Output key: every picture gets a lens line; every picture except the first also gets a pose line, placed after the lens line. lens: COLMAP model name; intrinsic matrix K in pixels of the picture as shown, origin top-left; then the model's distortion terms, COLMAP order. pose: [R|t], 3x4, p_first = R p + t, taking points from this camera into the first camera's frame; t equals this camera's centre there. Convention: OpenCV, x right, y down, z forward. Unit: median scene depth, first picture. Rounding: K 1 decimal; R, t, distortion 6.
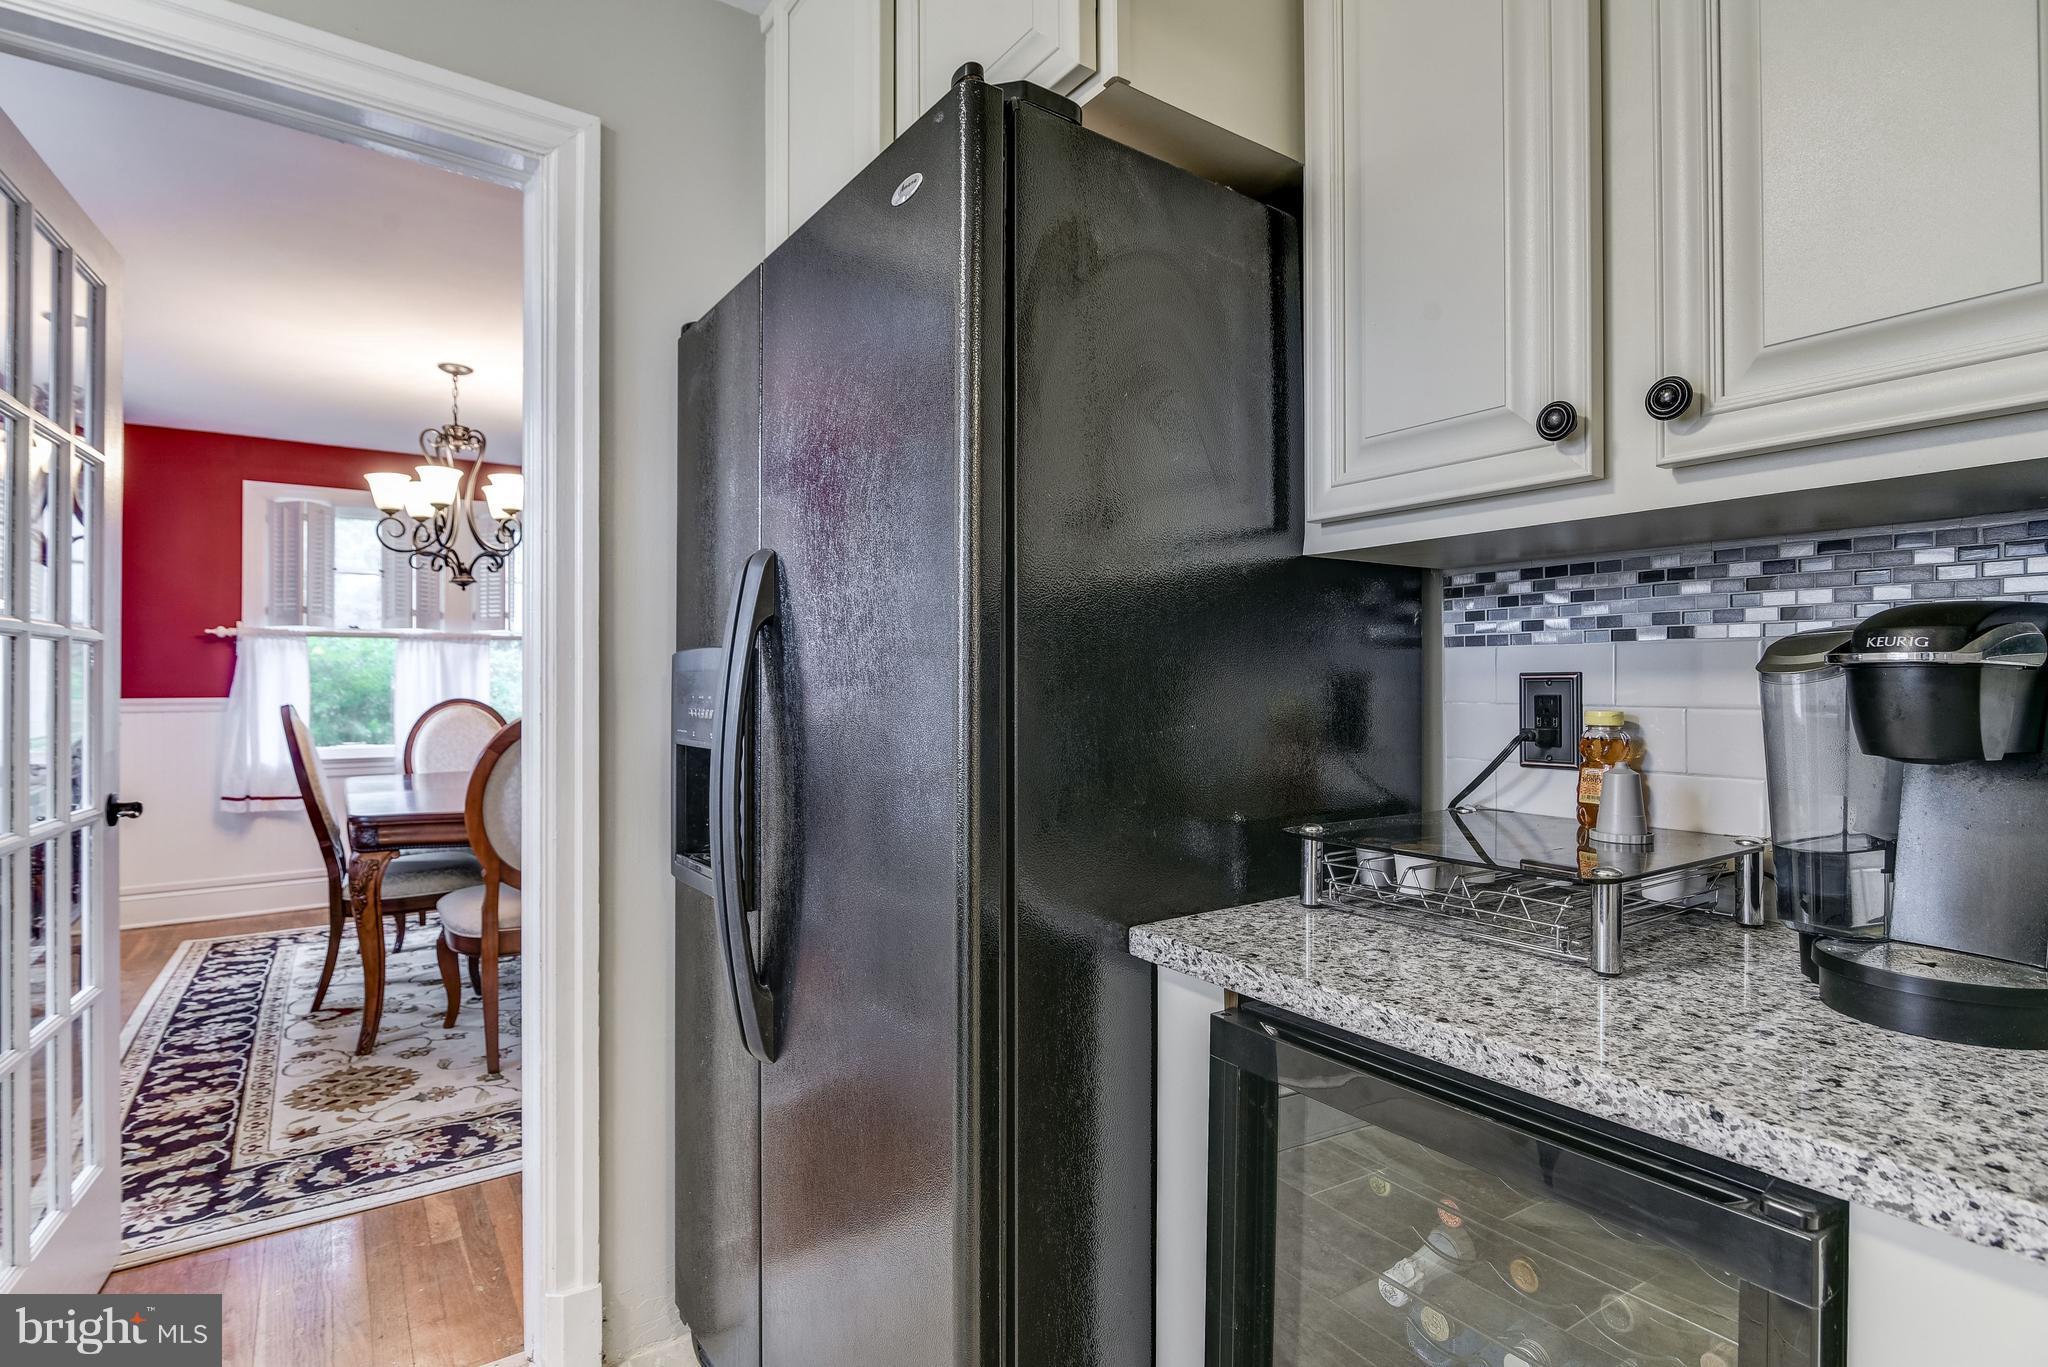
lens RADIAL K [[994.3, 0, 1020.7], [0, 994.3, 681.5], [0, 0, 1]] dist [-0.006728, -0.000155]
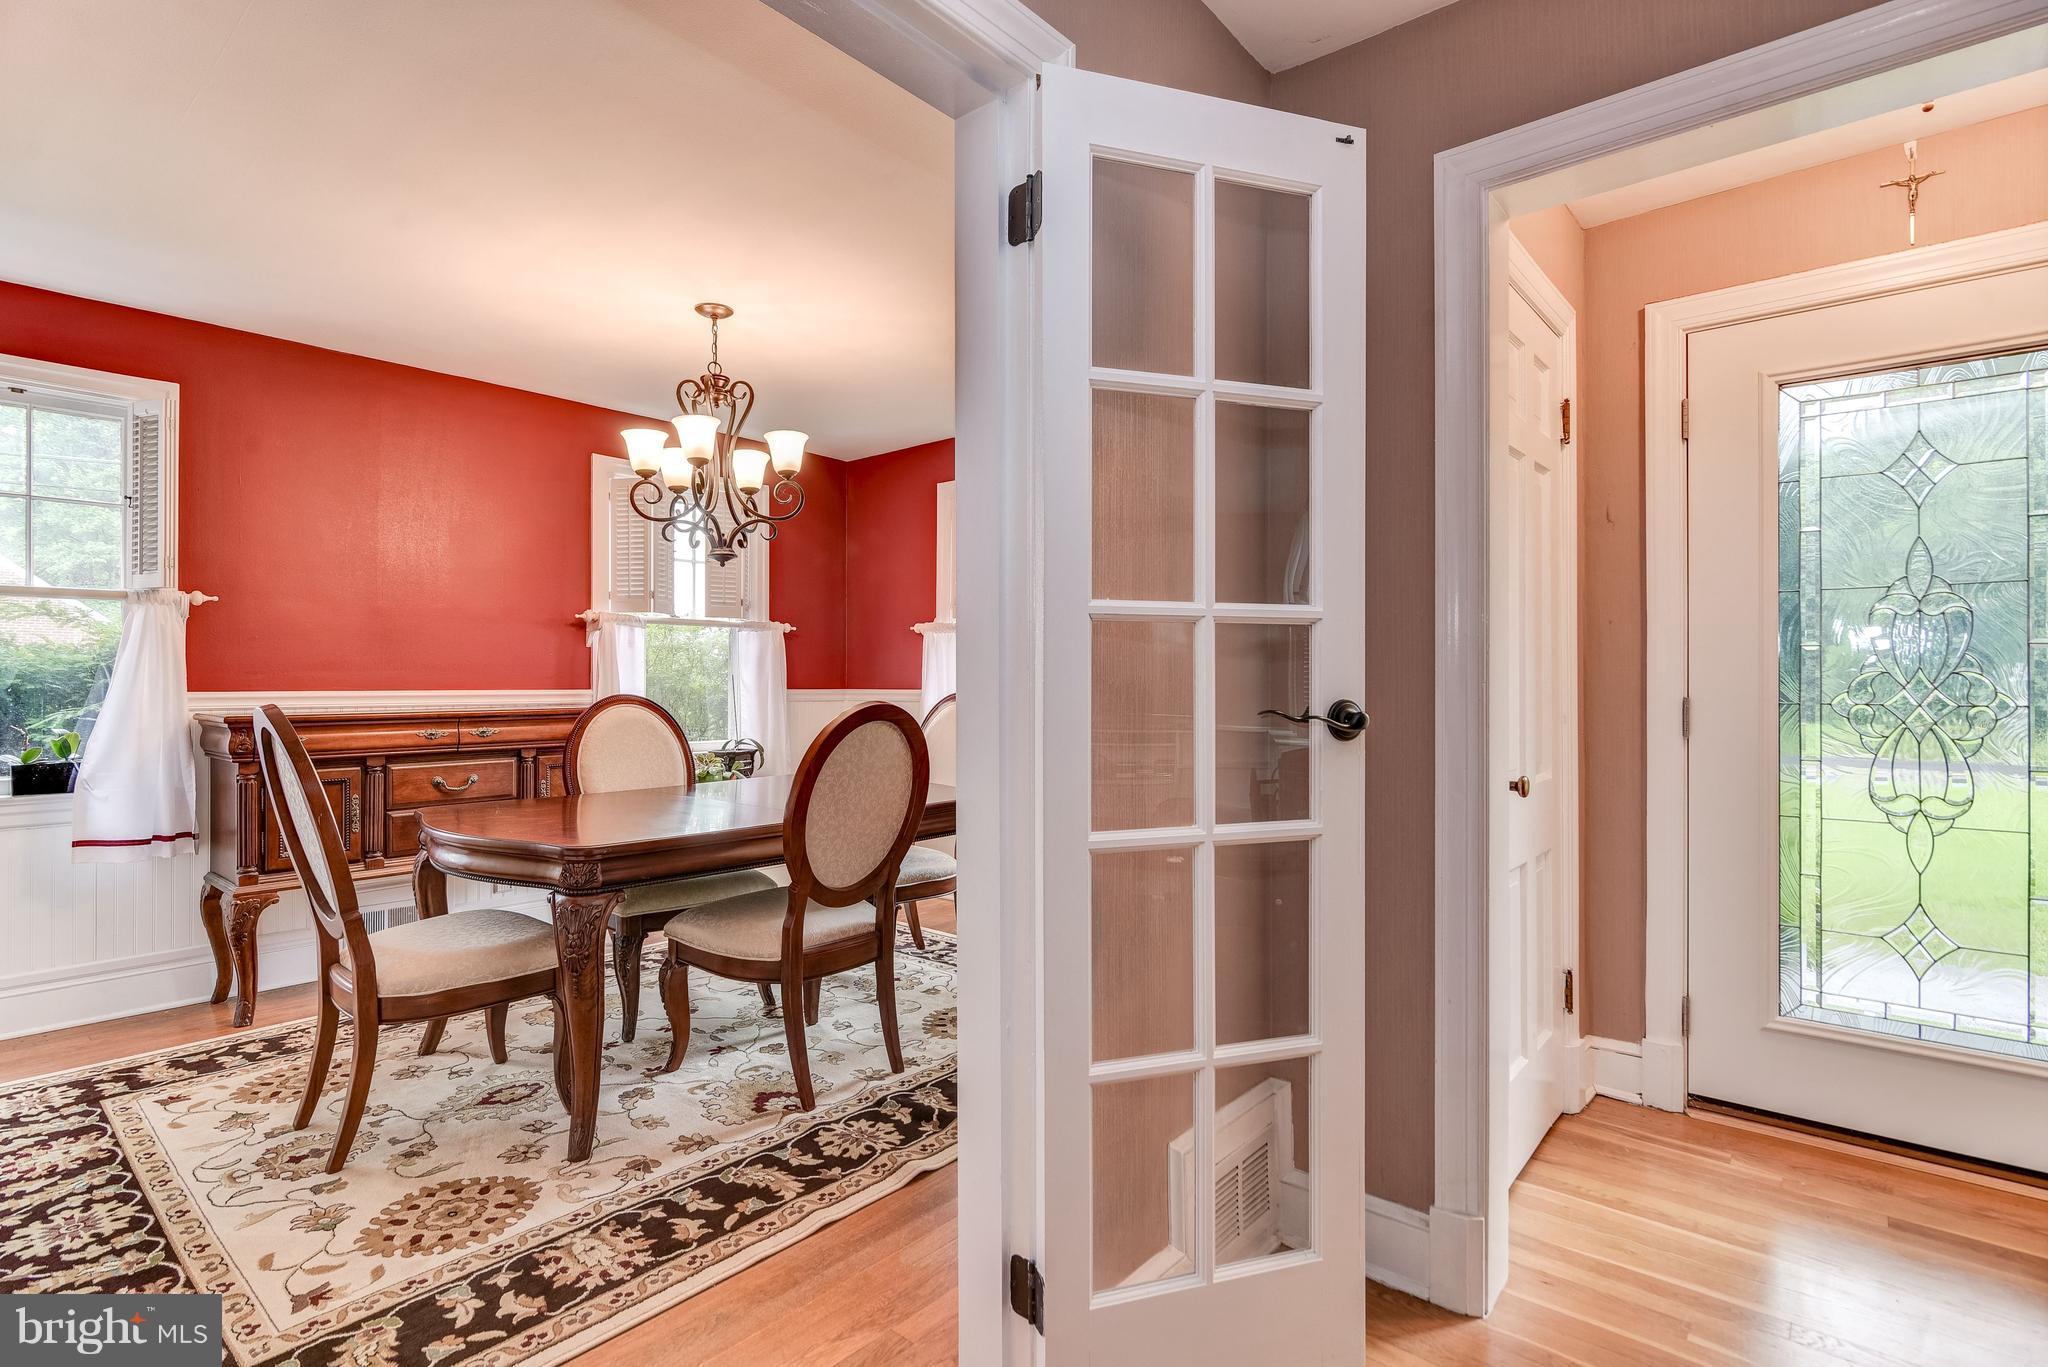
lens RADIAL K [[994.3, 0, 1020.7], [0, 994.3, 681.5], [0, 0, 1]] dist [-0.006728, -0.000155]
pose [[0.241494, 0.004819, -0.970390, 0.521975], [0.004034, 0.999974, 0.005970, 0.006133], [0.970394, -0.005356, 0.241468, 1.631802]]
